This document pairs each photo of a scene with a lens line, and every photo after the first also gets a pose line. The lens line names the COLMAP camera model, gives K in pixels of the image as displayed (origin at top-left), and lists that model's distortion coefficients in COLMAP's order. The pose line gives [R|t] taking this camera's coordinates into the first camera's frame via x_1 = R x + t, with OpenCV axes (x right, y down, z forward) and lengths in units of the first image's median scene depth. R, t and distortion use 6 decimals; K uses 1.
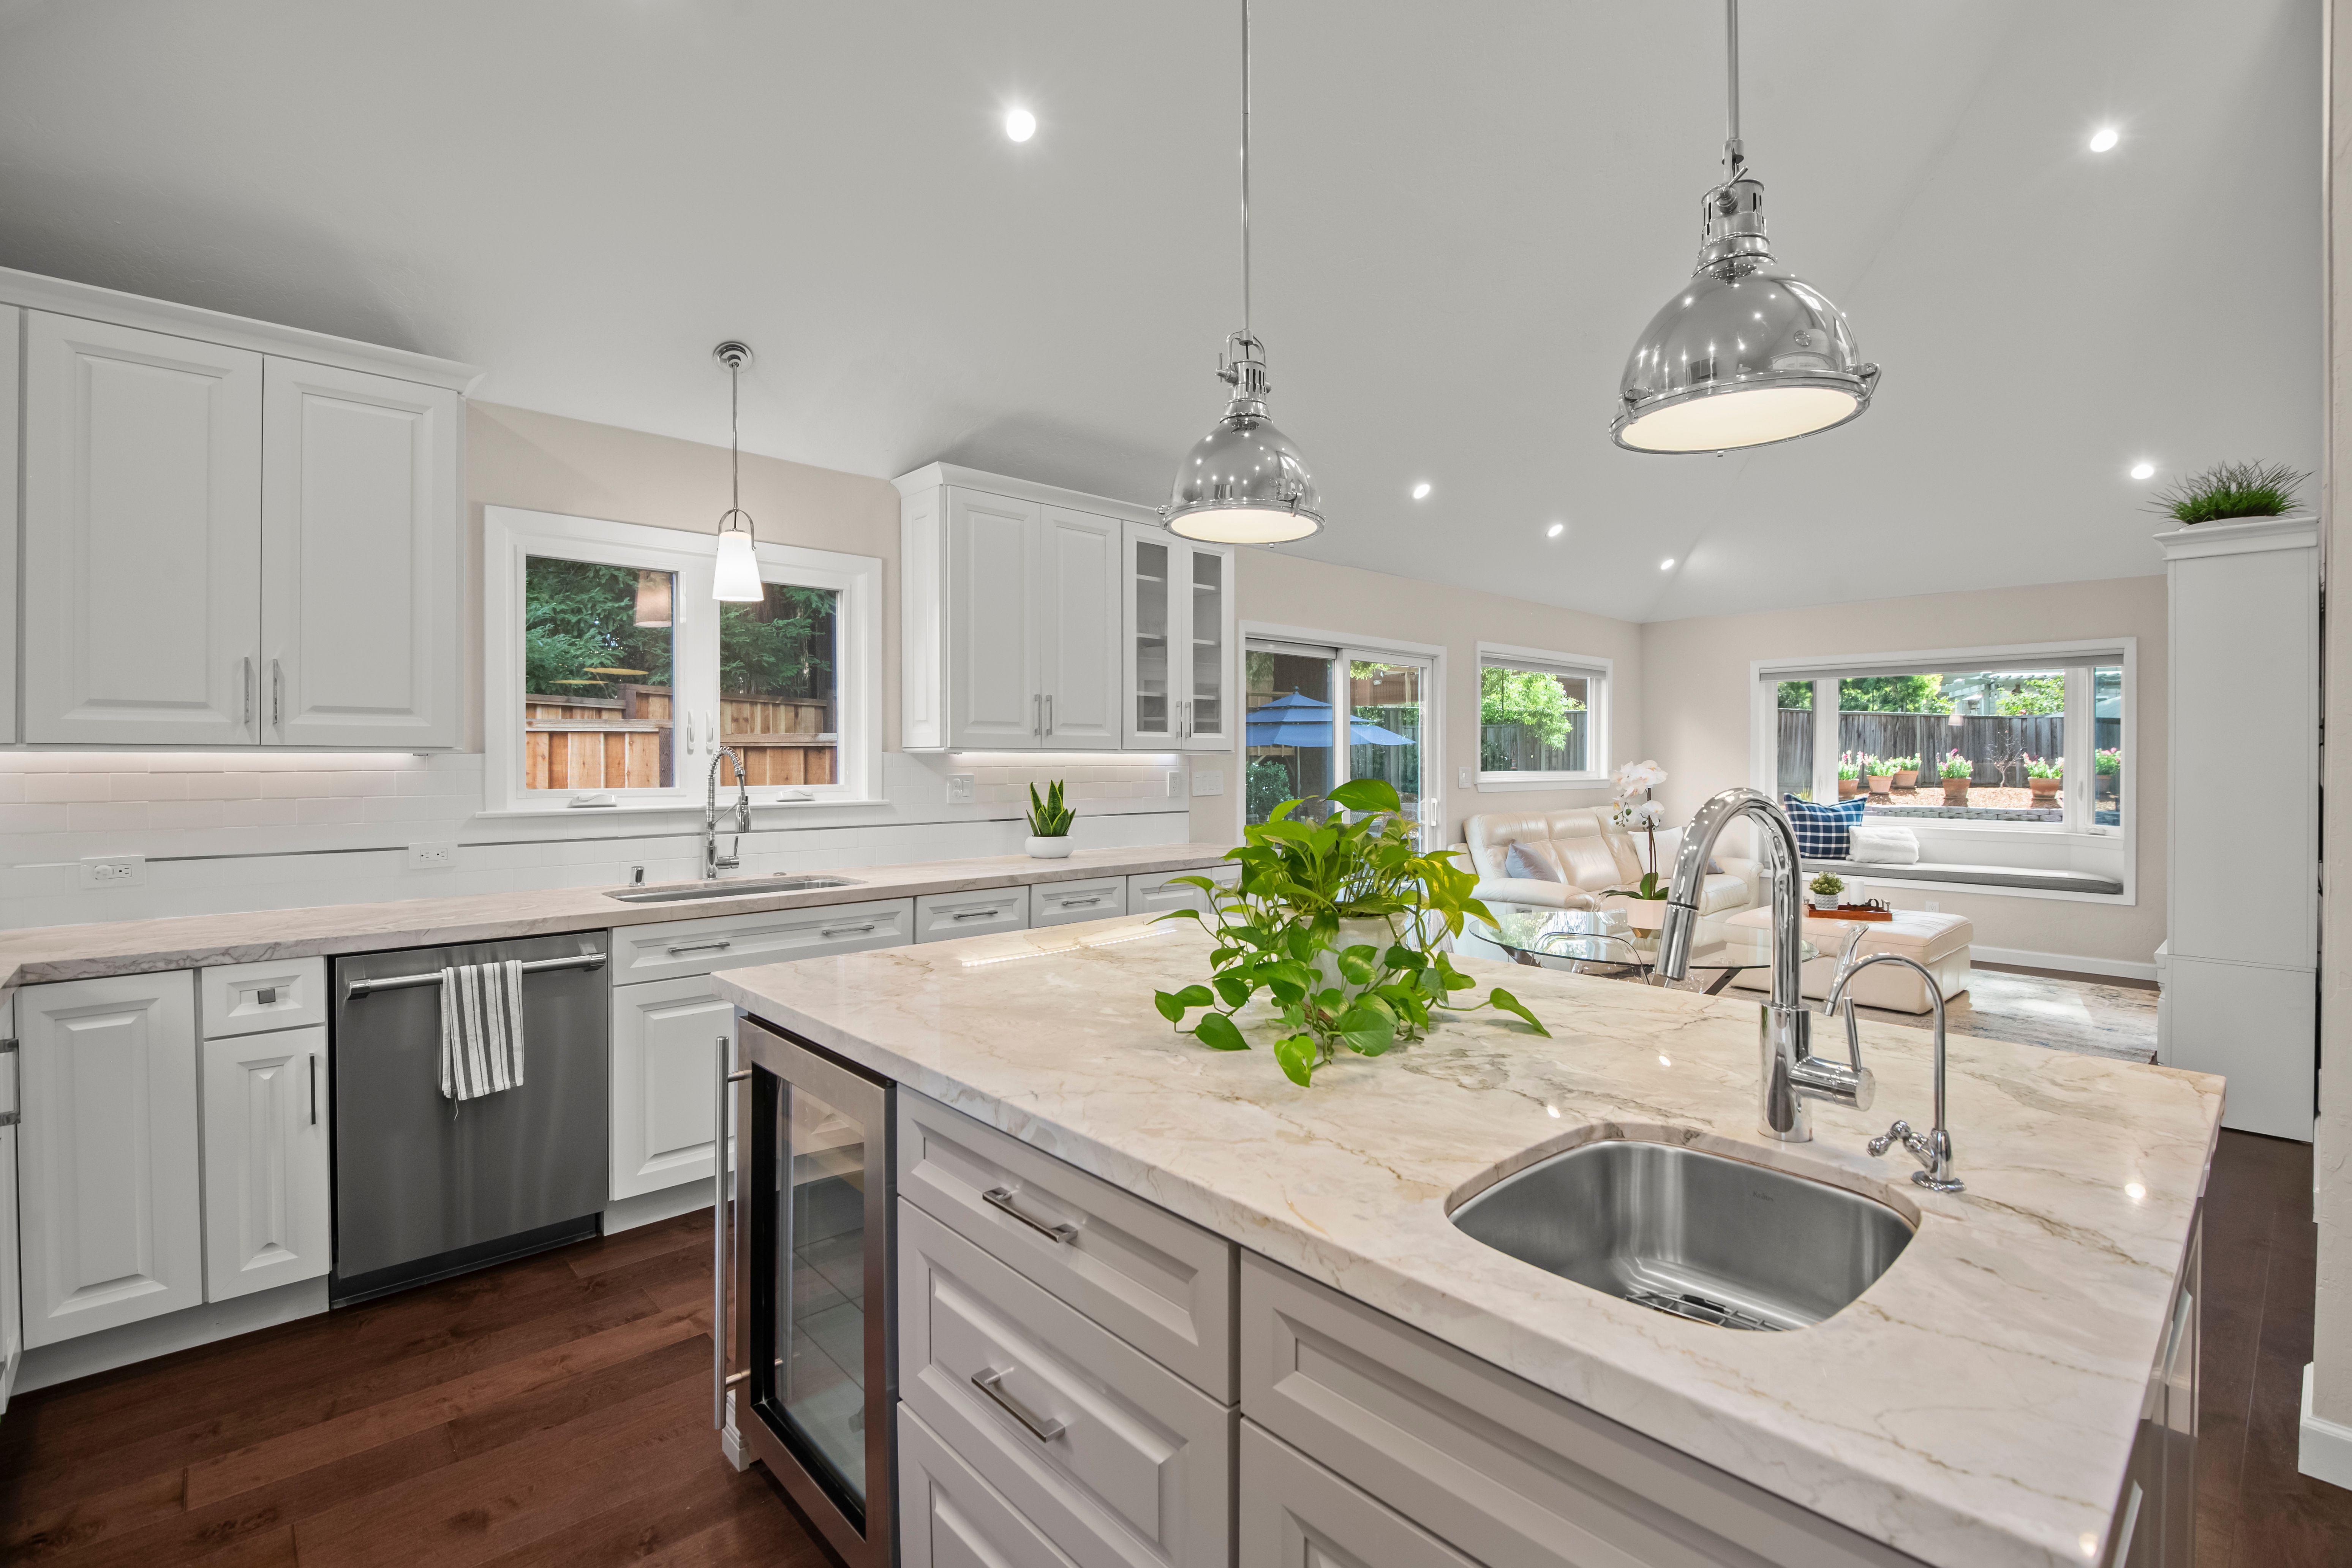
lens RADIAL K [[1071.6, 0, 1176.7], [0, 1071.6, 760.5], [0, 0, 1]] dist [-0.000280, -0.009720]
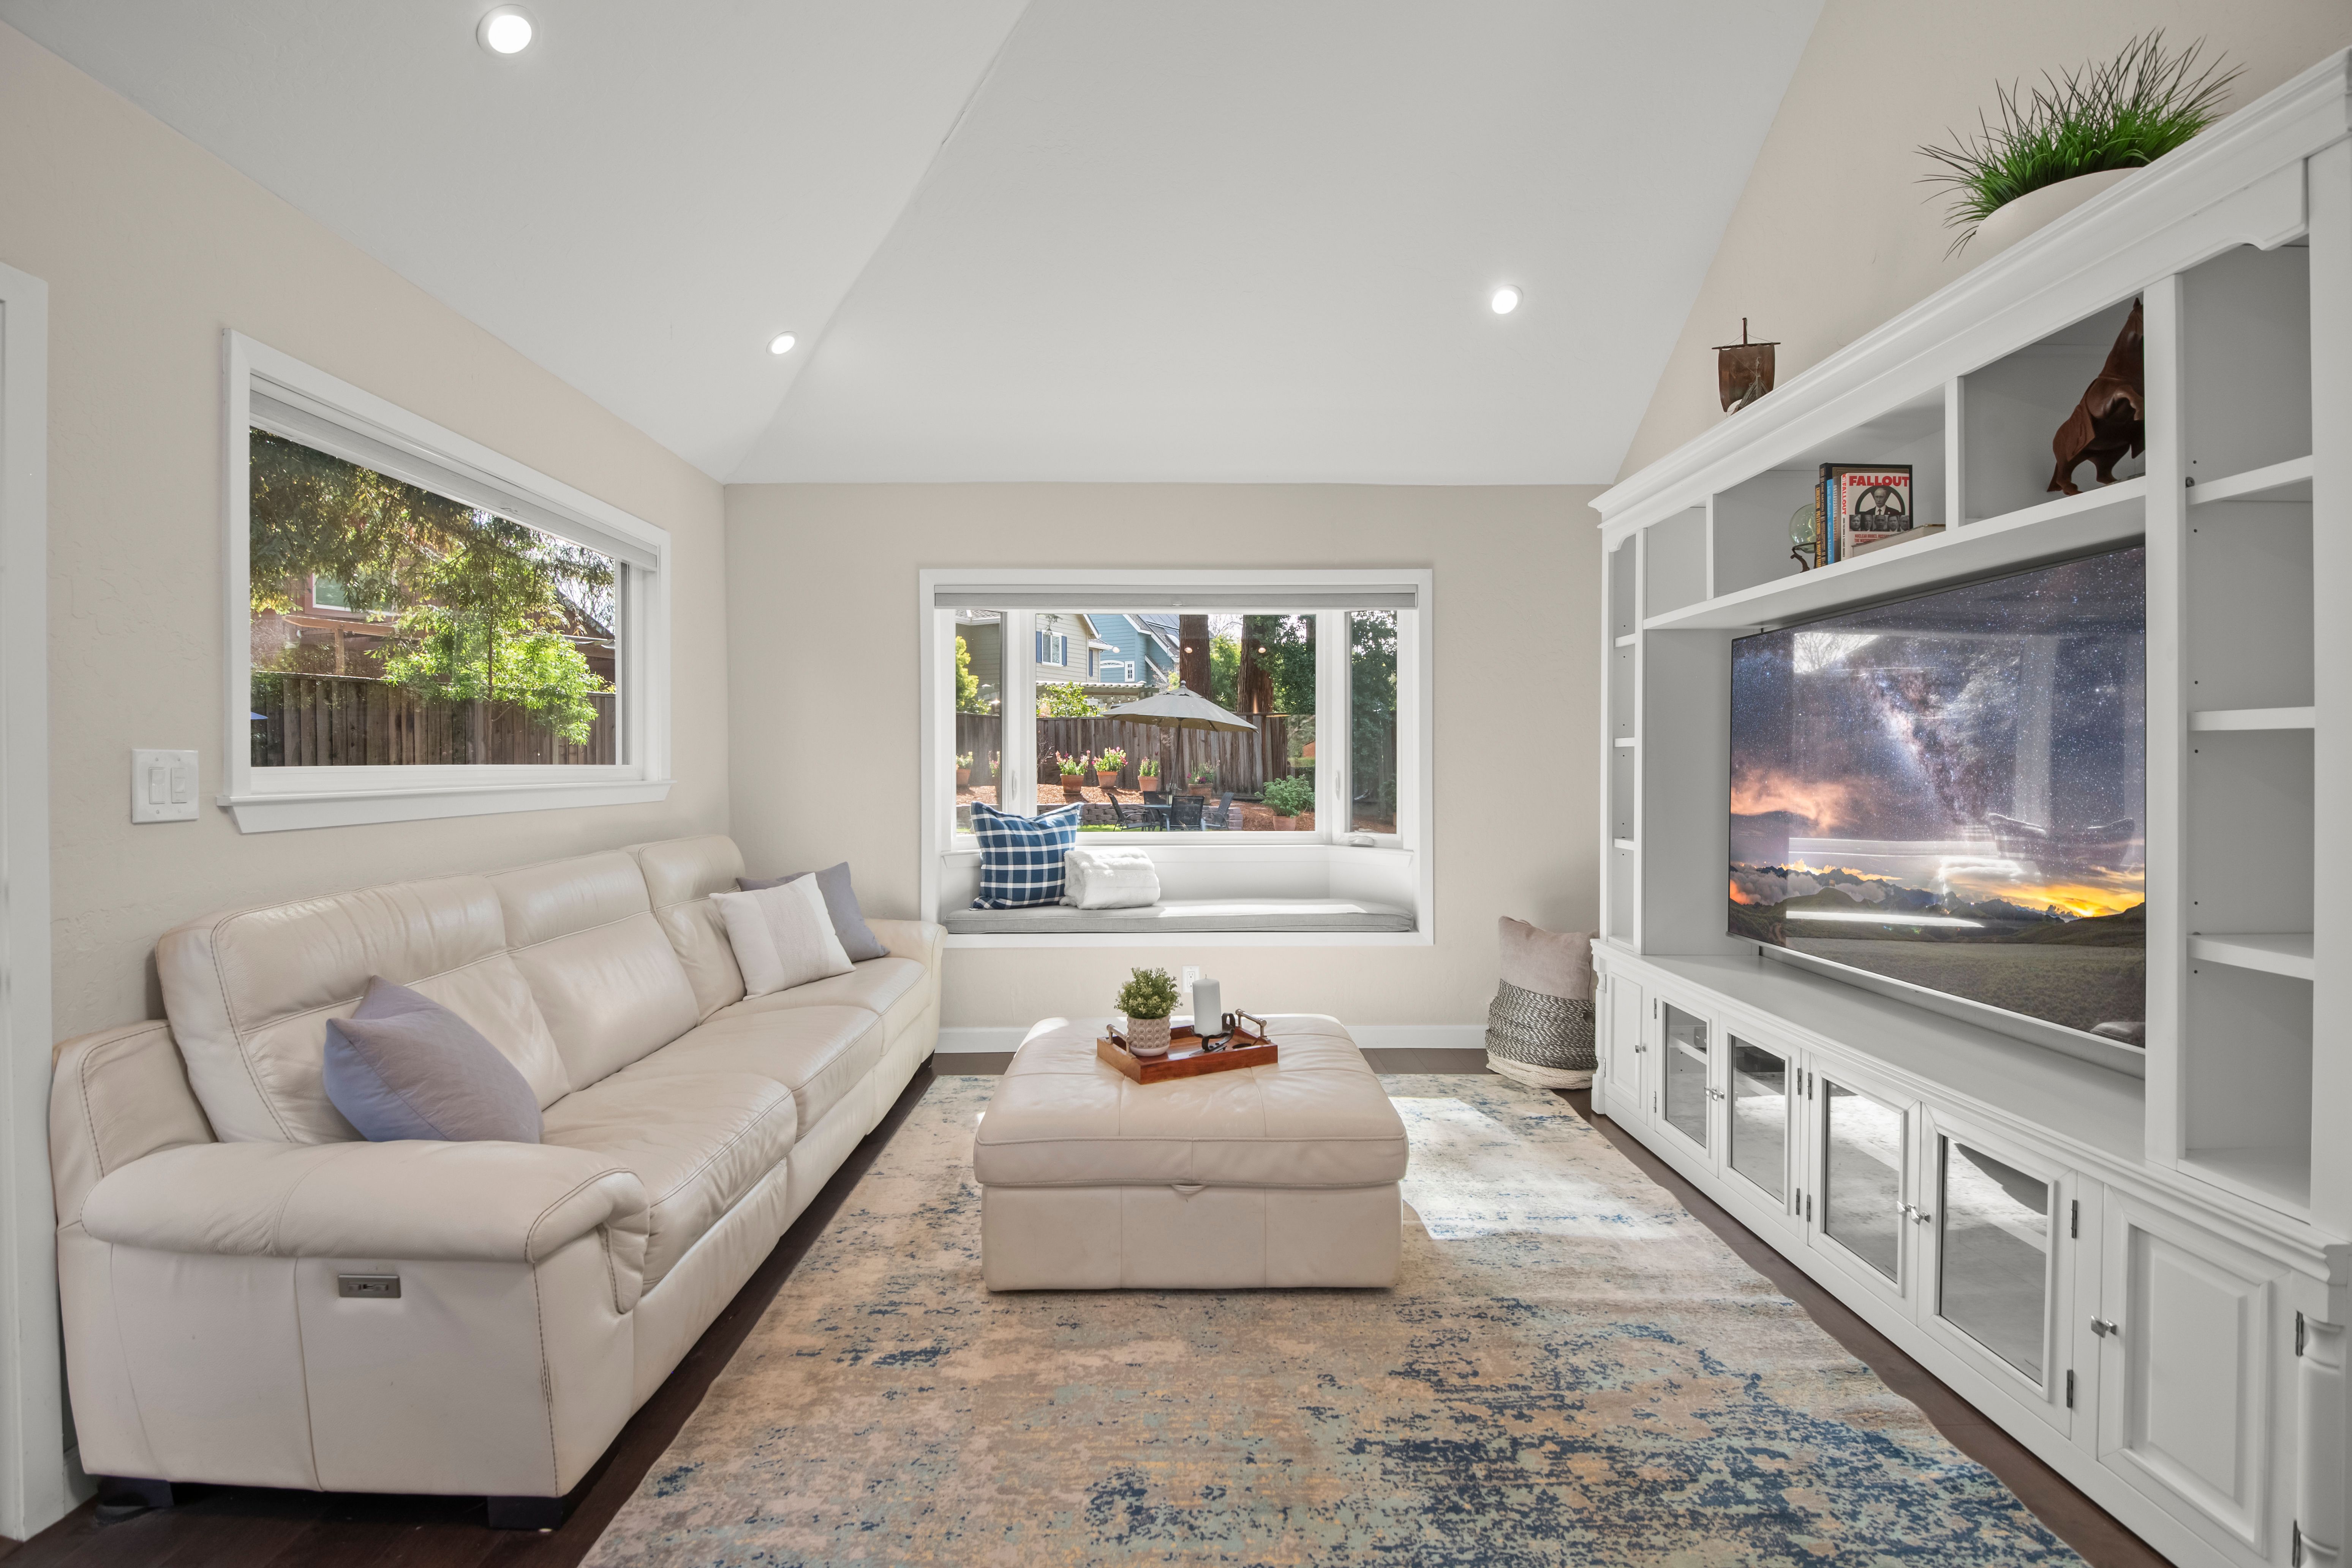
lens RADIAL K [[1065.2, 0, 1179.1], [0, 1065.2, 767.2], [0, 0, 1]] dist [0.023772, -0.025319]
pose [[0.662326, -0.005471, 0.749196, 0.205662], [0.002276, 0.999983, 0.005291, 0.009410], [-0.749213, -0.001799, 0.662327, 0.533808]]
